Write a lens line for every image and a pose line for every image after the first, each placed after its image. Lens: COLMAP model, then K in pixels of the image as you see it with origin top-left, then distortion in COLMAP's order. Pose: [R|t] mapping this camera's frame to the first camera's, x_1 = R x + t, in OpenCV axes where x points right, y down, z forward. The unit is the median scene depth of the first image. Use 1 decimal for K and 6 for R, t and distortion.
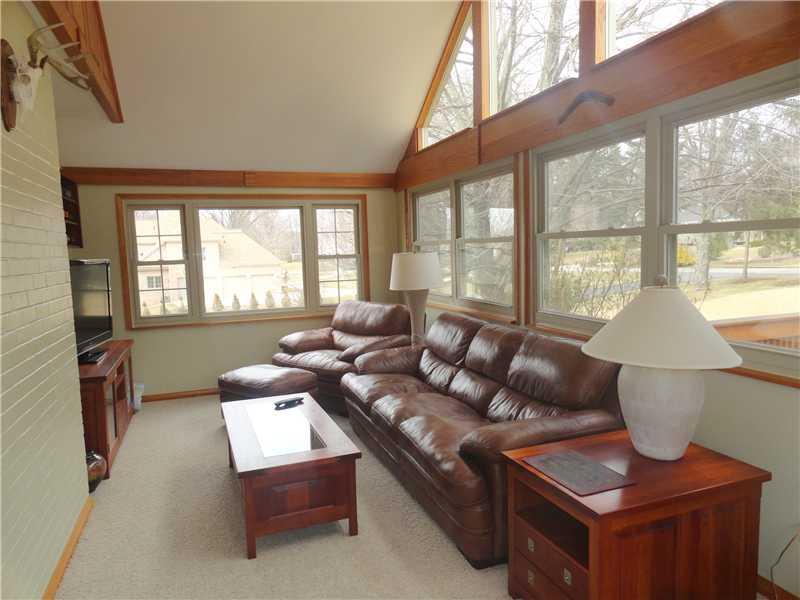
lens RADIAL K [[549.2, 0, 400.0], [0, 549.2, 300.0], [0, 0, 1]] dist [-0.001847, 0.004642]
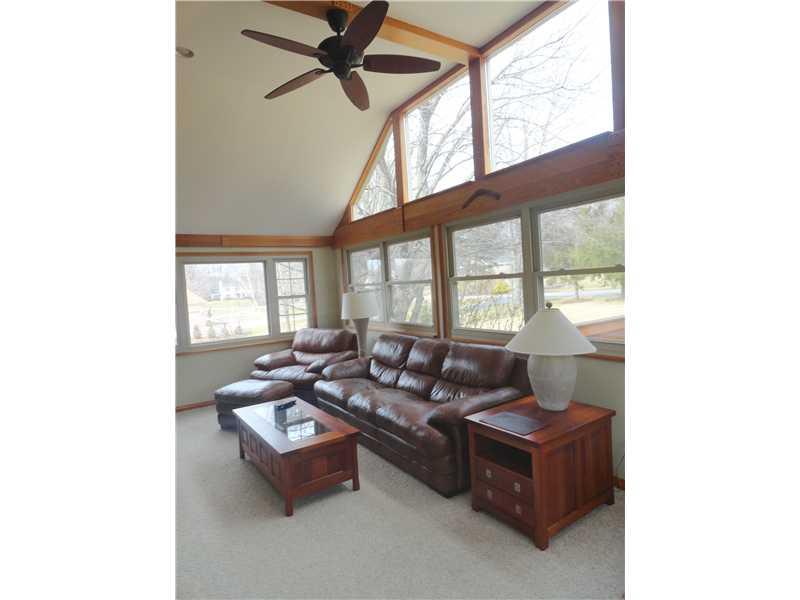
lens RADIAL K [[410.4, 0, 400.0], [0, 410.4, 300.0], [0, 0, 1]] dist [-0.005034, 0.000018]
pose [[0.971771, -0.037272, 0.232964, -0.137702], [0.051290, 0.997201, -0.054406, -0.003297], [-0.230285, 0.064819, 0.970962, -0.068331]]
